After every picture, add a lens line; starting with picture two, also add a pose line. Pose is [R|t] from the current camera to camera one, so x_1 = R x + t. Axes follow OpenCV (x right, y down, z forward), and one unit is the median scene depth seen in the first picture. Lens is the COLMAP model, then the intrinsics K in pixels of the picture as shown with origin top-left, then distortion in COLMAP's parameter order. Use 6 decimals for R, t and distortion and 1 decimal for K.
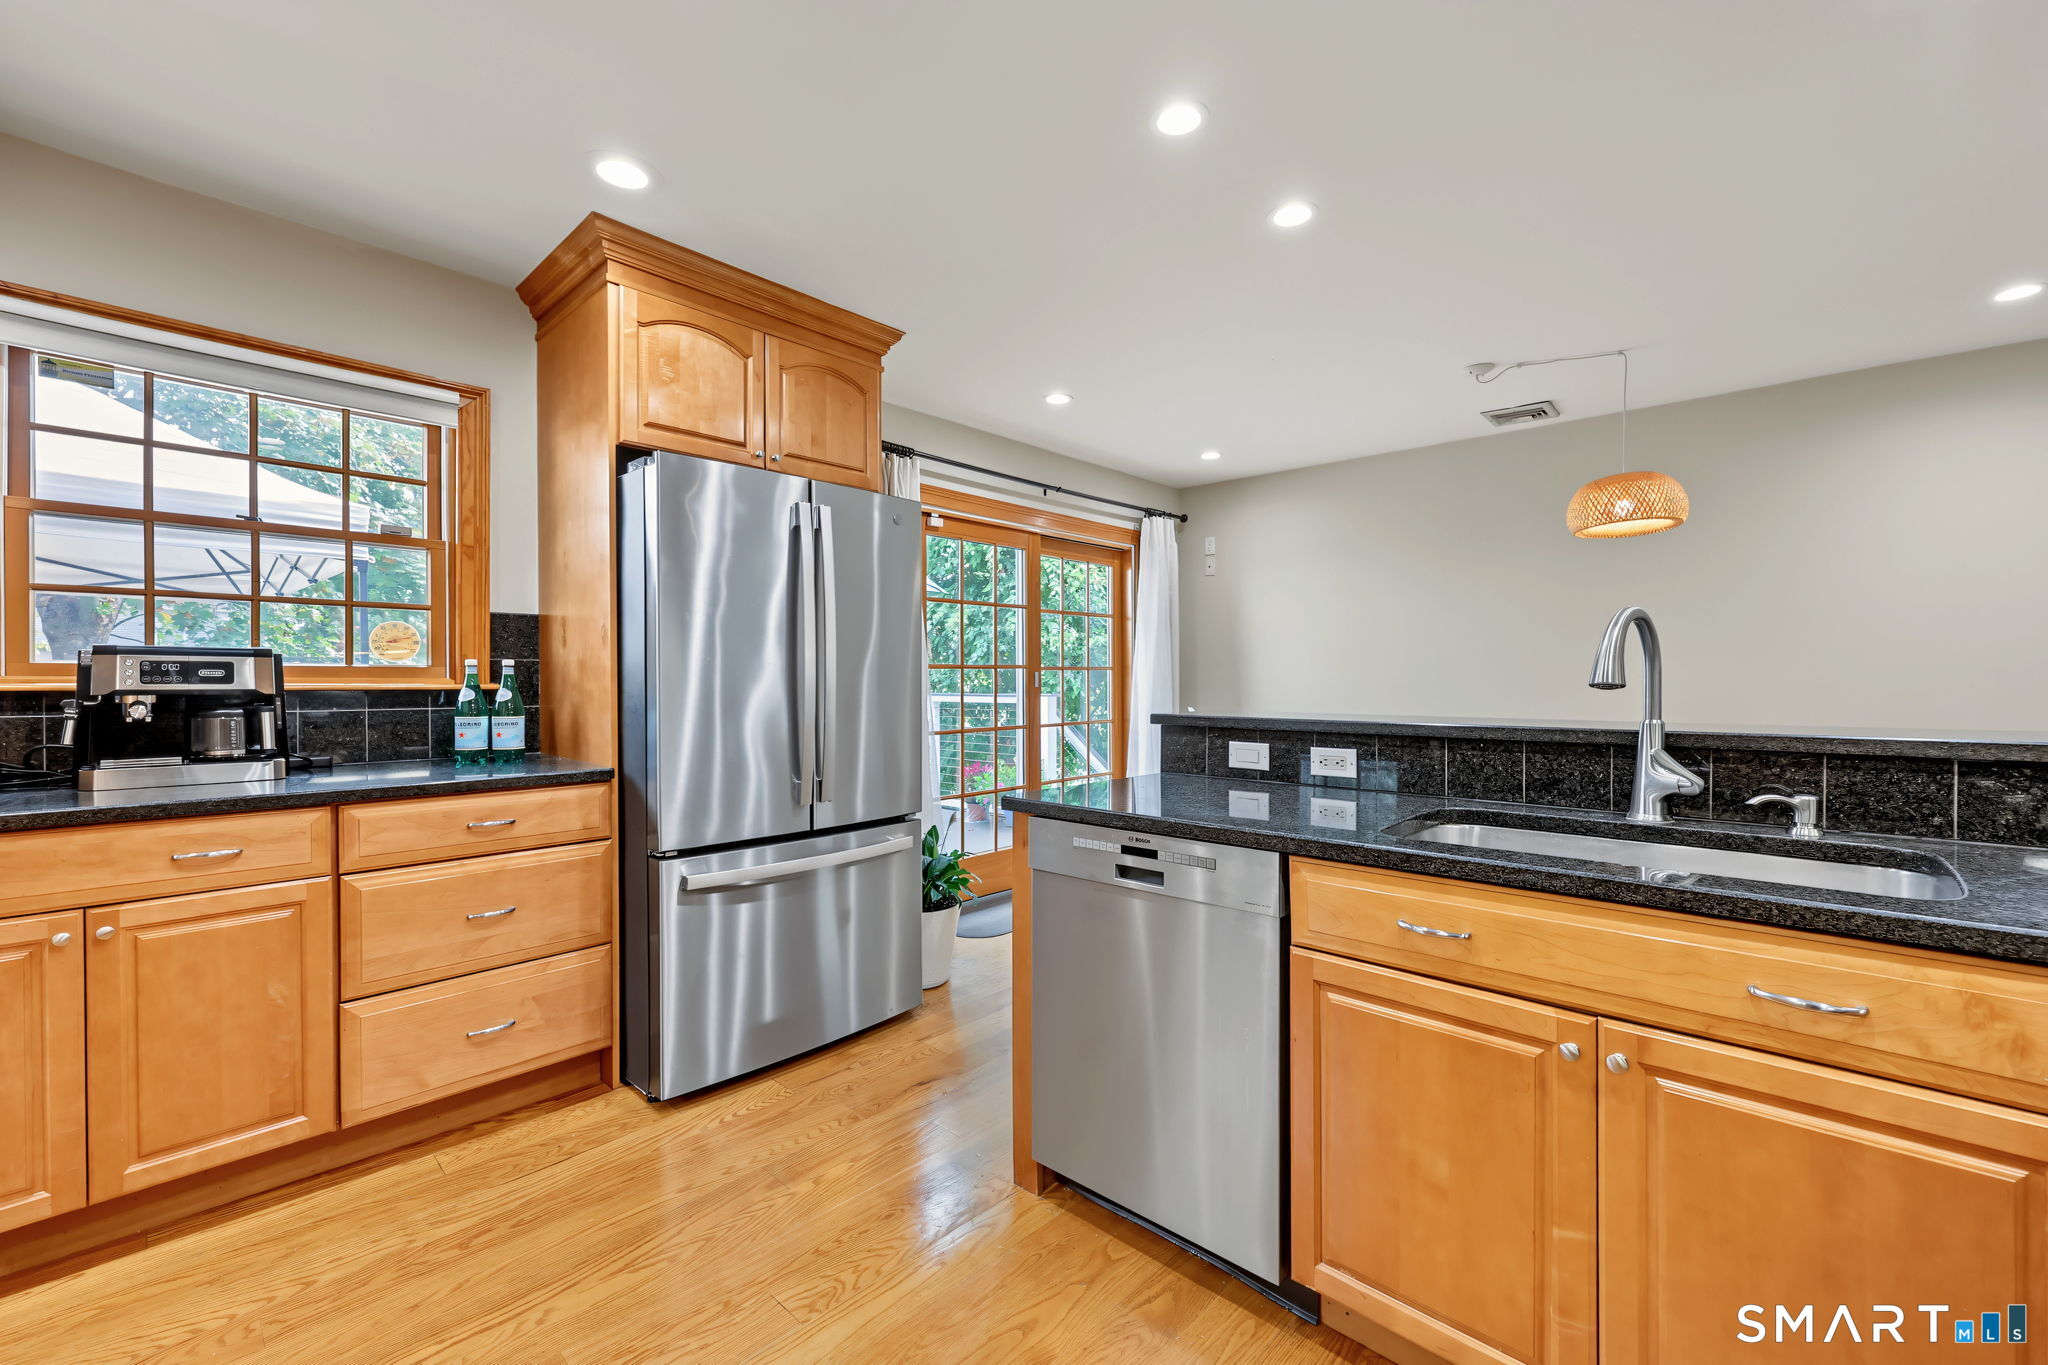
lens RADIAL K [[826.4, 0, 1029.0], [0, 826.4, 677.3], [0, 0, 1]] dist [-0.001145, -0.000170]
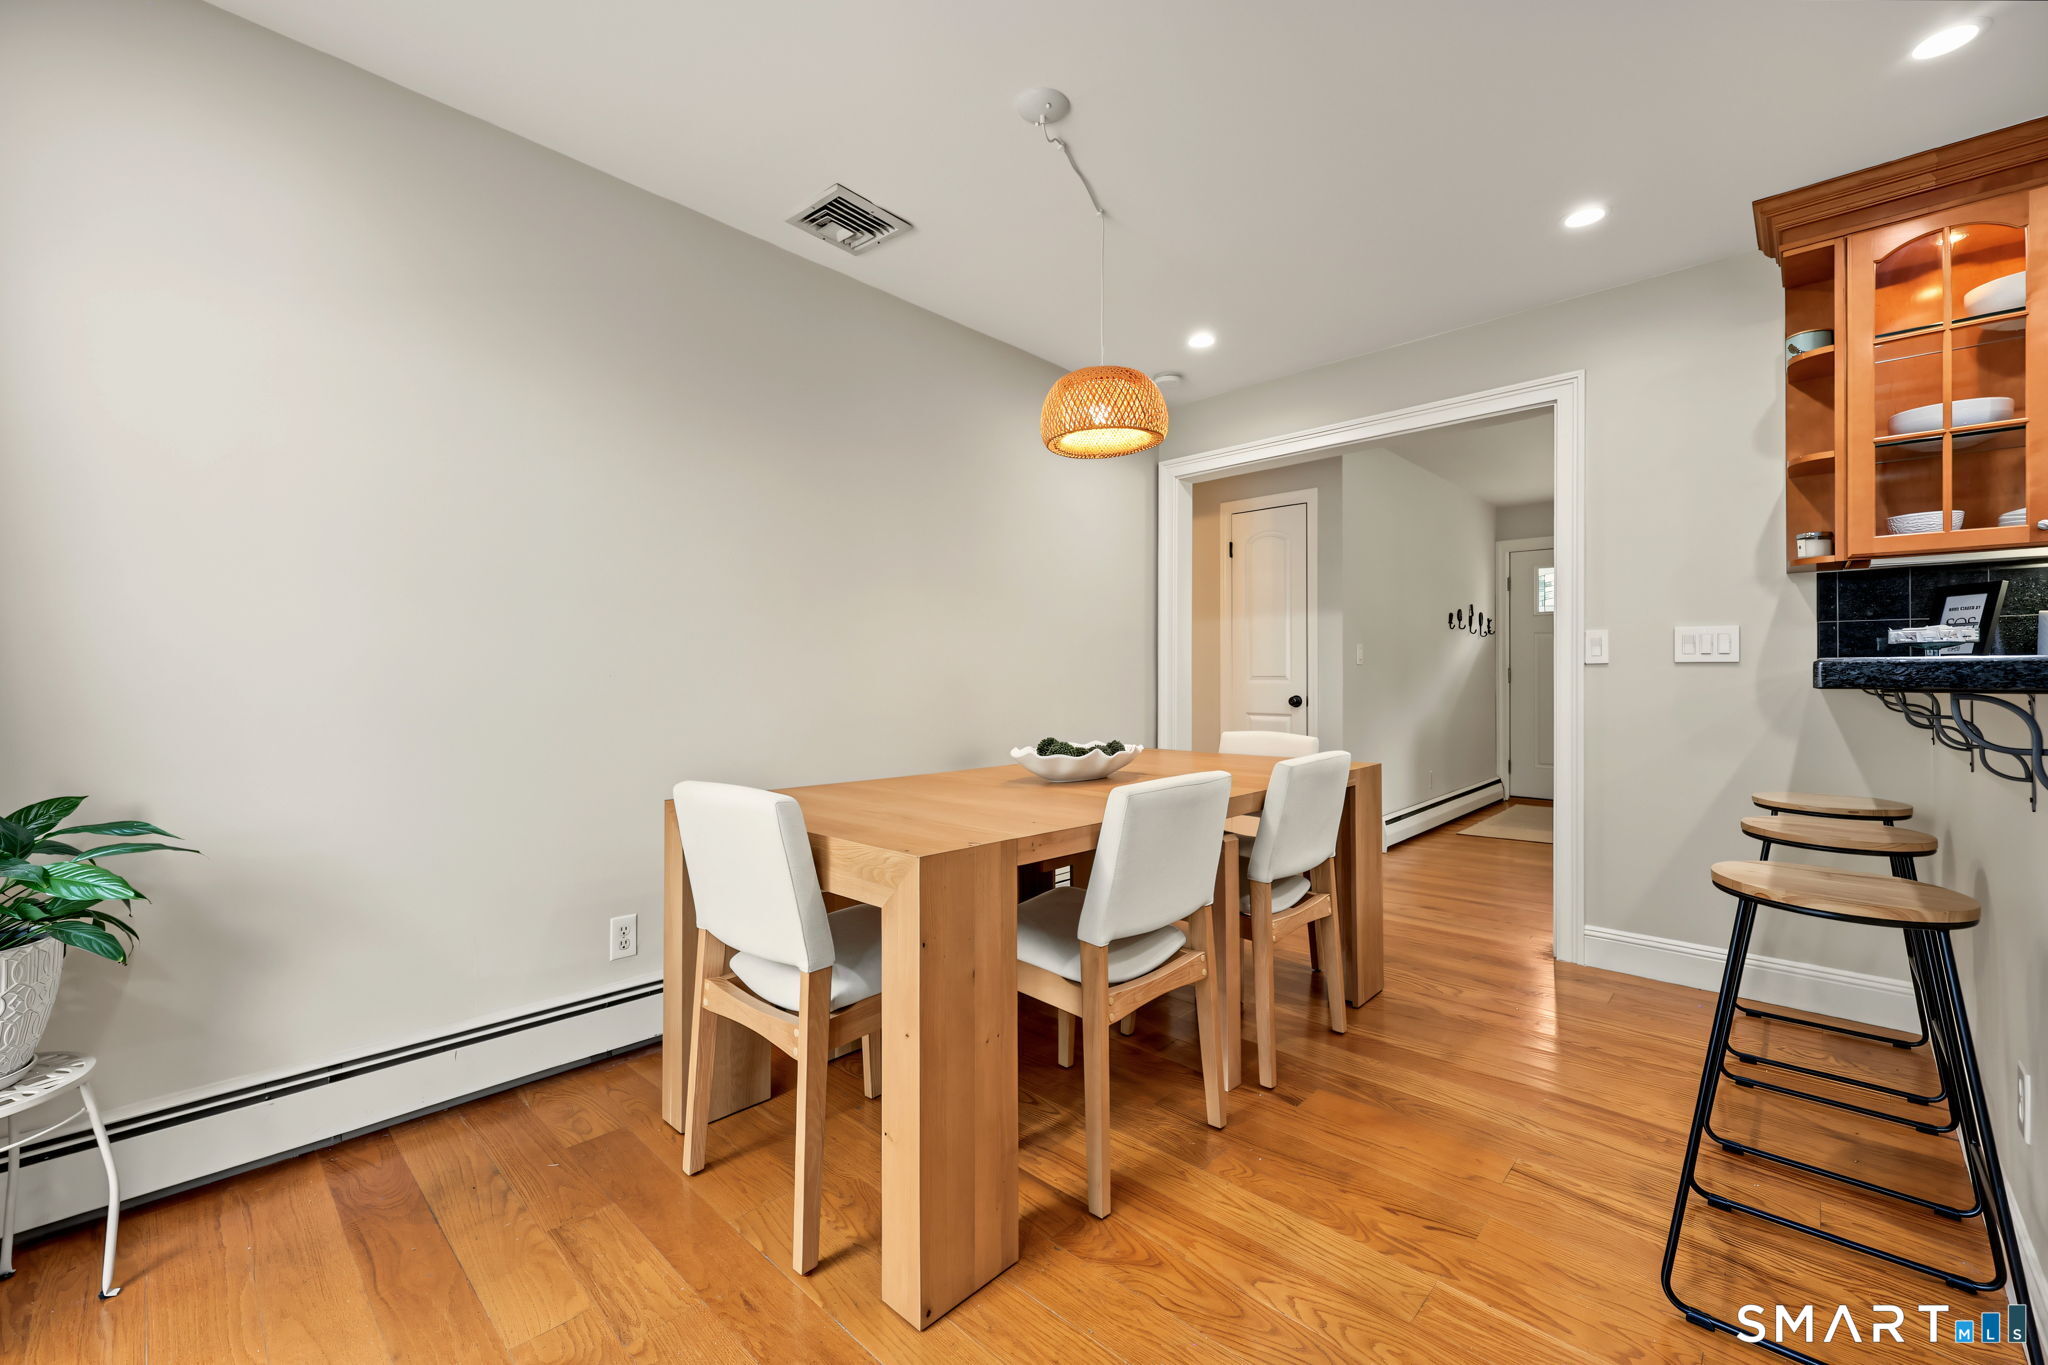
lens RADIAL K [[826.4, 0, 1029.0], [0, 826.4, 677.3], [0, 0, 1]] dist [-0.001145, -0.000170]
pose [[0.007909, 0.002232, 0.999966, -0.085960], [0.000992, 0.999997, -0.002240, 0.066143], [-0.999968, 0.001010, 0.007907, 1.741792]]
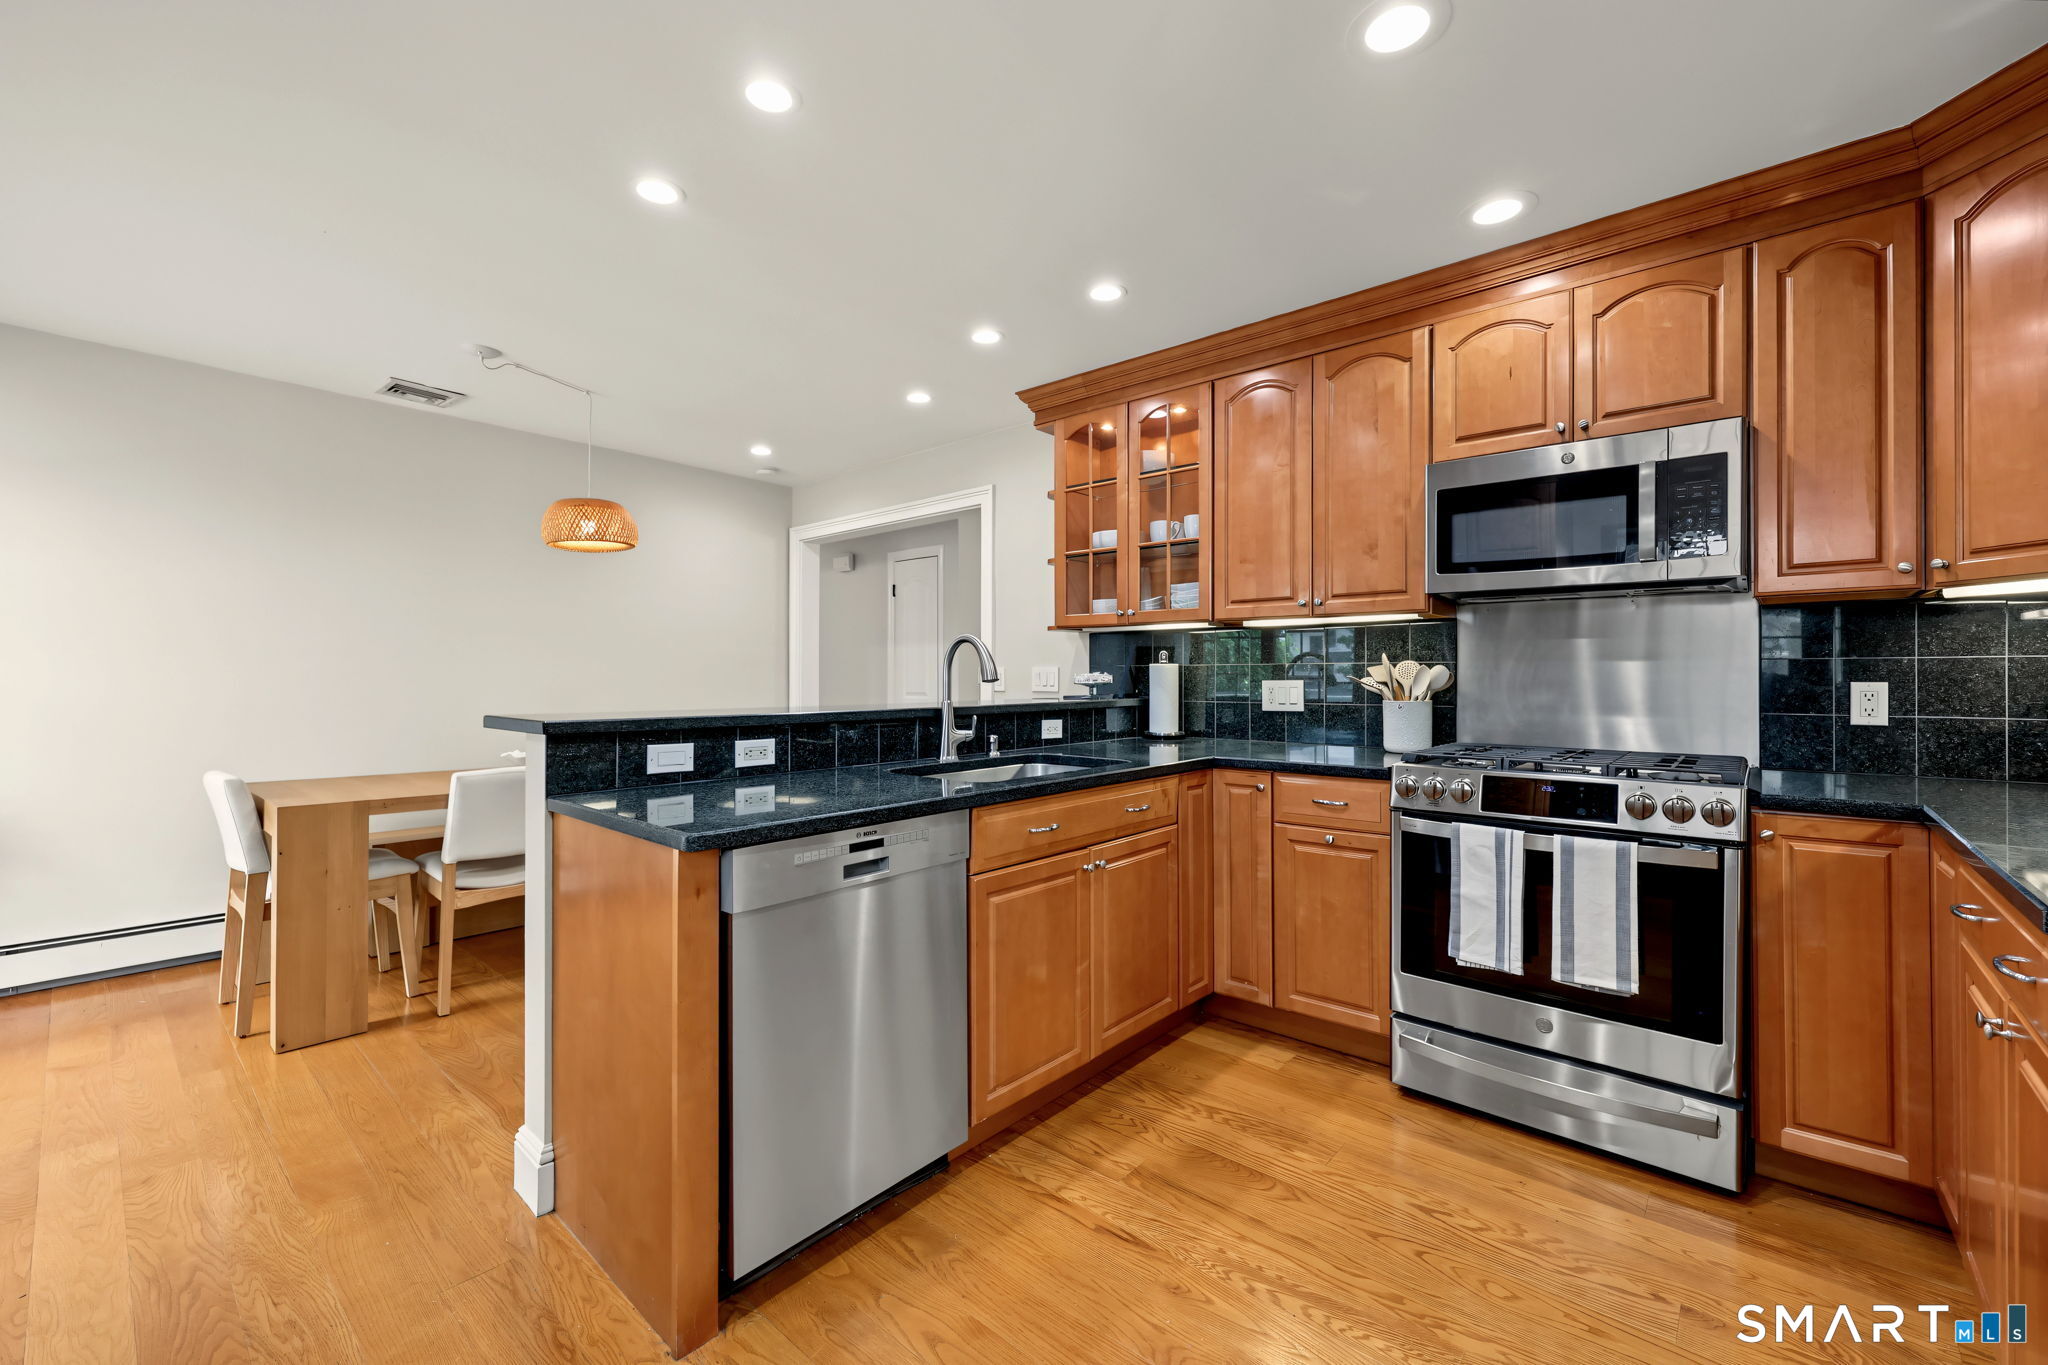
lens RADIAL K [[826.4, 0, 1029.0], [0, 826.4, 677.3], [0, 0, 1]] dist [-0.001145, -0.000170]
pose [[-0.024534, 0.001840, 0.999697, -0.730376], [-0.002918, 0.999994, -0.001912, 0.005162], [-0.999695, -0.002964, -0.024528, 0.680077]]
